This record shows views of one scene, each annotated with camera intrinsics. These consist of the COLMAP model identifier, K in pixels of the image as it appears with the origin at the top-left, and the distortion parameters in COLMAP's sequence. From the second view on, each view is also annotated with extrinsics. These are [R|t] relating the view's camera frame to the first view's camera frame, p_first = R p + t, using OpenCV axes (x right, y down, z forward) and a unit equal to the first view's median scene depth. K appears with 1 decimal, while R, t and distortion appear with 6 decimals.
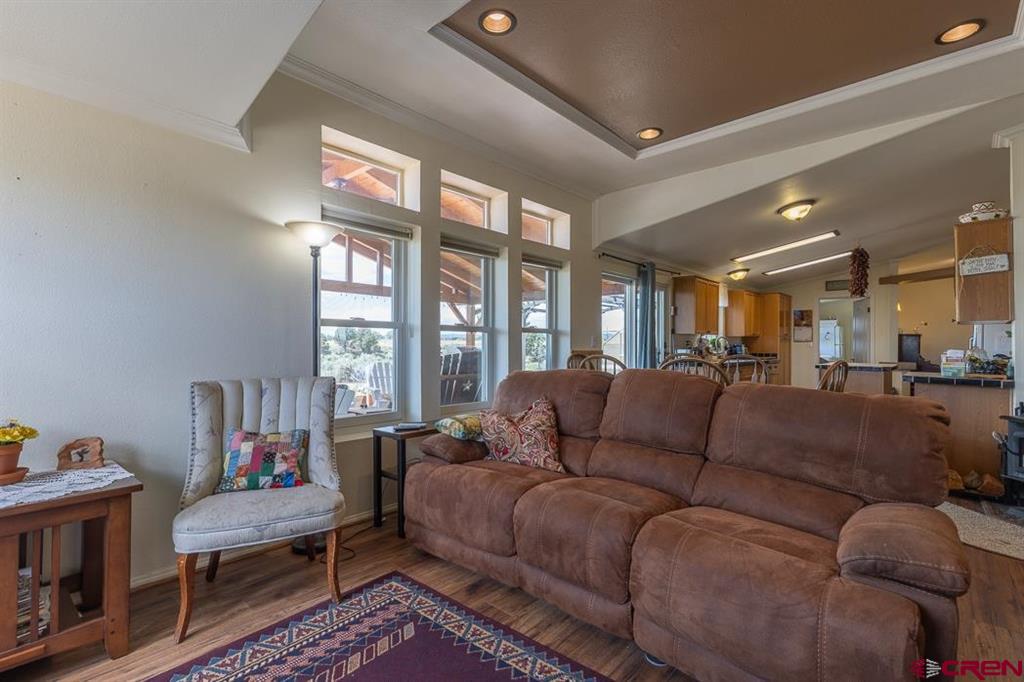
lens RADIAL K [[461.4, 0, 499.5], [0, 461.4, 343.2], [0, 0, 1]] dist [0.006117, 0.000447]
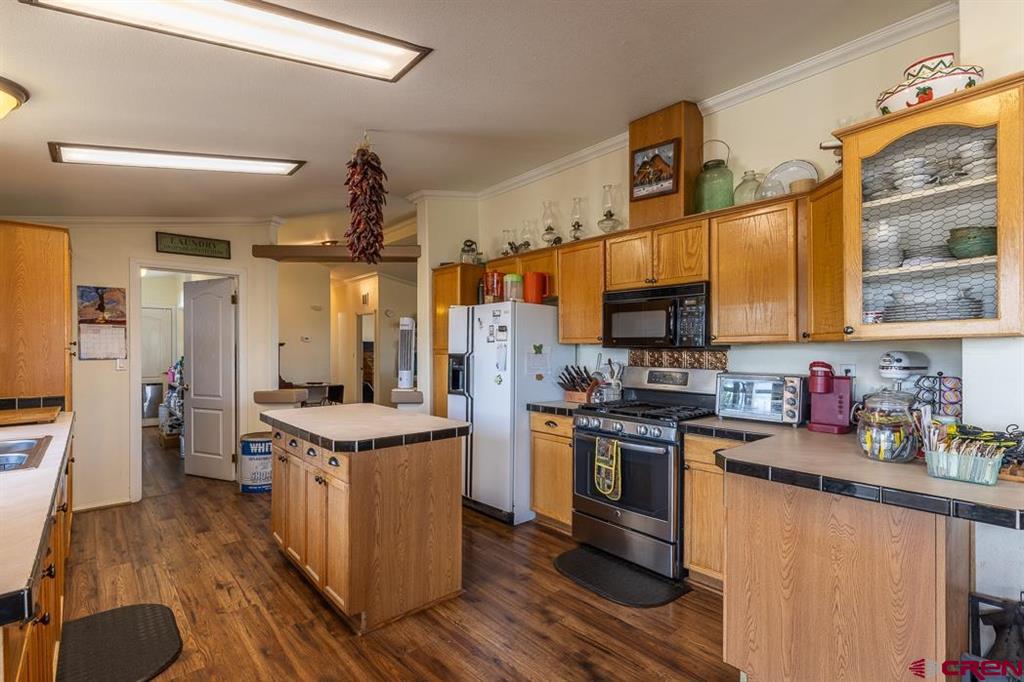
lens RADIAL K [[461.4, 0, 497.8], [0, 461.4, 356.3], [0, 0, 1]] dist [0.006117, 0.000447]
pose [[0.080899, -0.023474, 0.996446, 0.788615], [-0.001983, 0.999717, 0.023712, -0.054565], [-0.996720, -0.003894, 0.080829, 1.853022]]
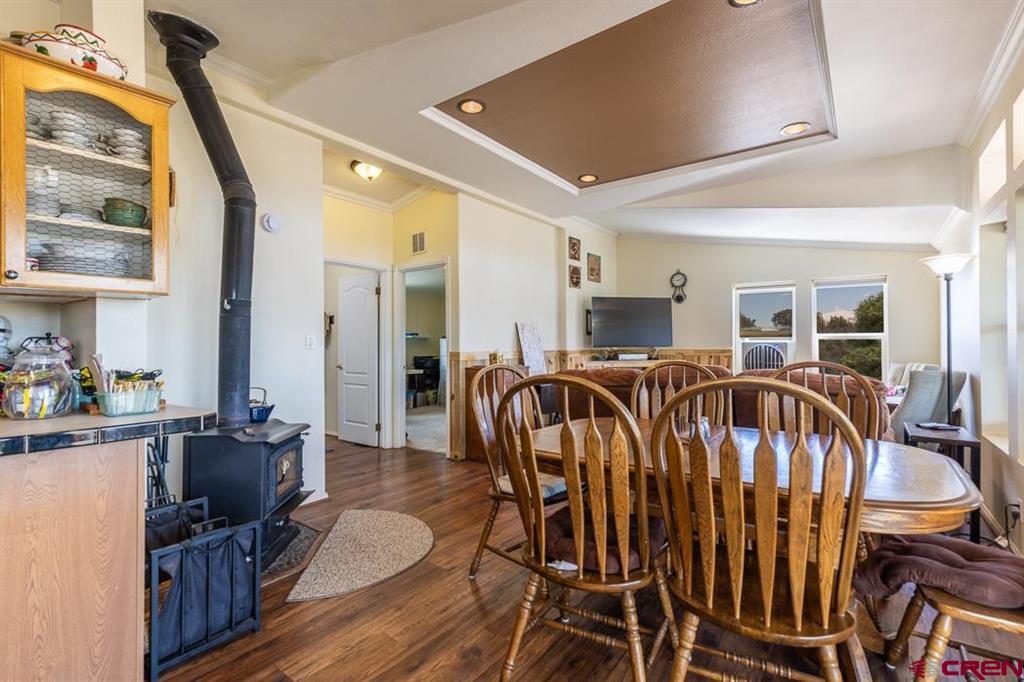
lens RADIAL K [[461.4, 0, 510.3], [0, 461.4, 343.4], [0, 0, 1]] dist [0.006117, 0.000447]
pose [[-0.993407, -0.005876, -0.114486, 0.928285], [-0.004673, 0.999931, -0.010770, 0.008502], [0.114541, -0.010164, -0.993366, 2.044536]]
